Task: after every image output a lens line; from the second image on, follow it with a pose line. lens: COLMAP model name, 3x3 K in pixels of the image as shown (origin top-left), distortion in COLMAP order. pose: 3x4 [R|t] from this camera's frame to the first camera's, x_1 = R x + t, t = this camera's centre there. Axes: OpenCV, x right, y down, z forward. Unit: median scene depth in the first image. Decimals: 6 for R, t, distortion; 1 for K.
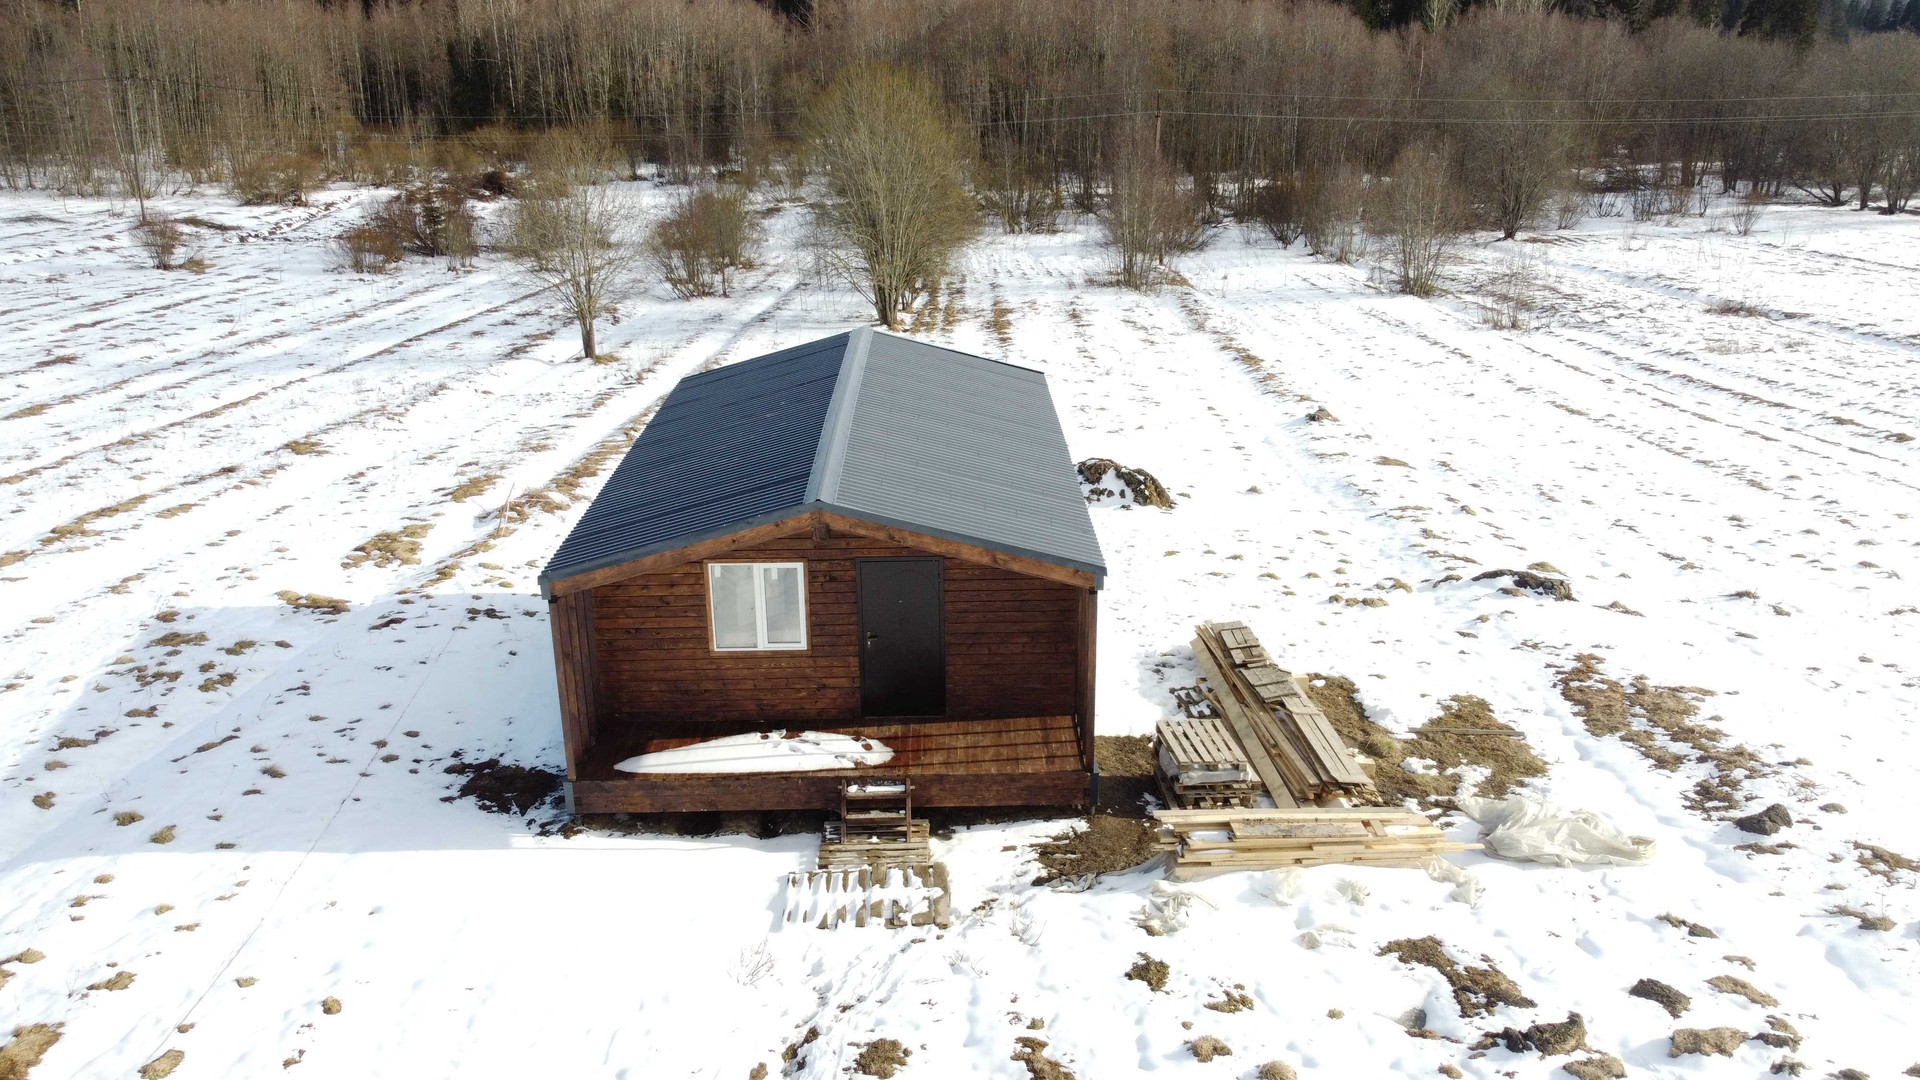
lens RADIAL K [[1450.1, 0, 953.5], [0, 1450.1, 534.6], [0, 0, 1]] dist [0.005301, -0.009099]
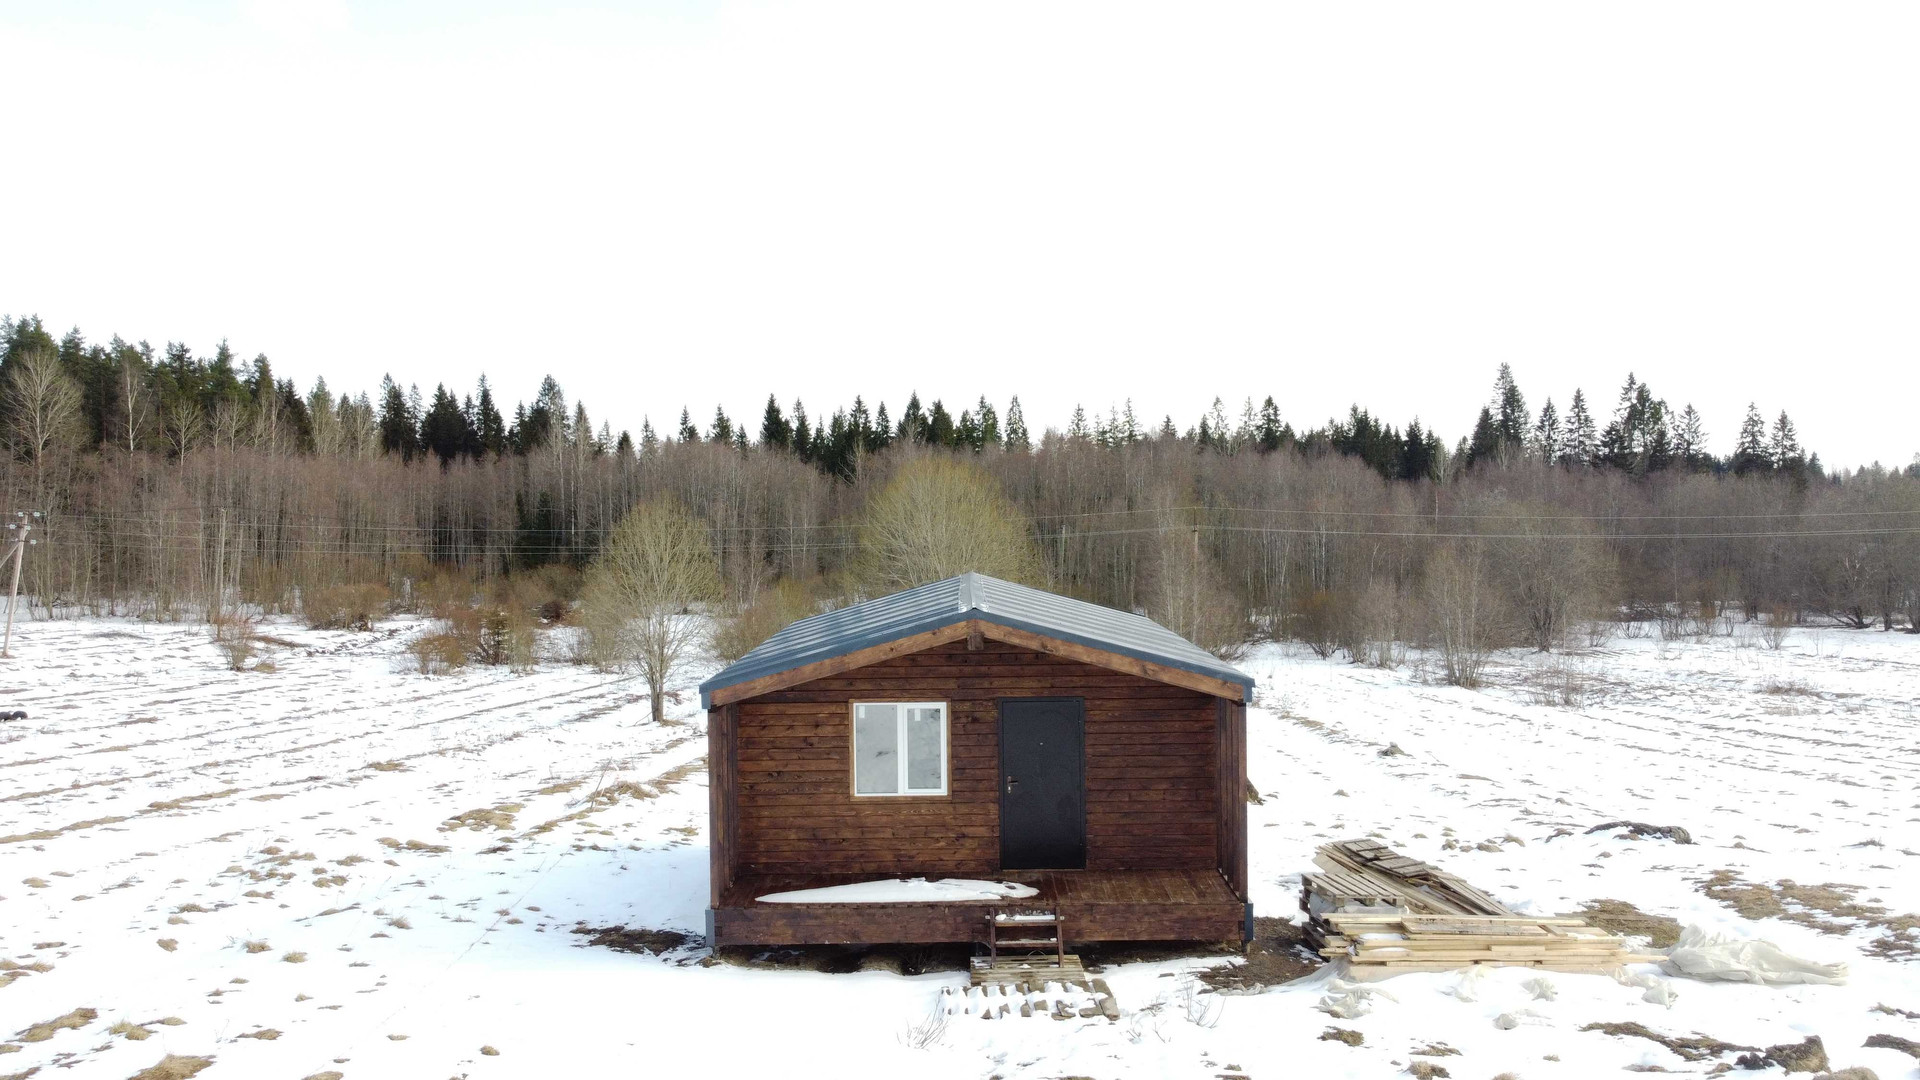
lens RADIAL K [[1450.1, 0, 952.0], [0, 1450.1, 536.4], [0, 0, 1]] dist [0.005301, -0.009099]
pose [[0.999830, 0.000262, -0.018447, -0.067062], [-0.006017, 0.949846, -0.312660, 0.188026], [0.017440, 0.312718, 0.949686, -0.004911]]
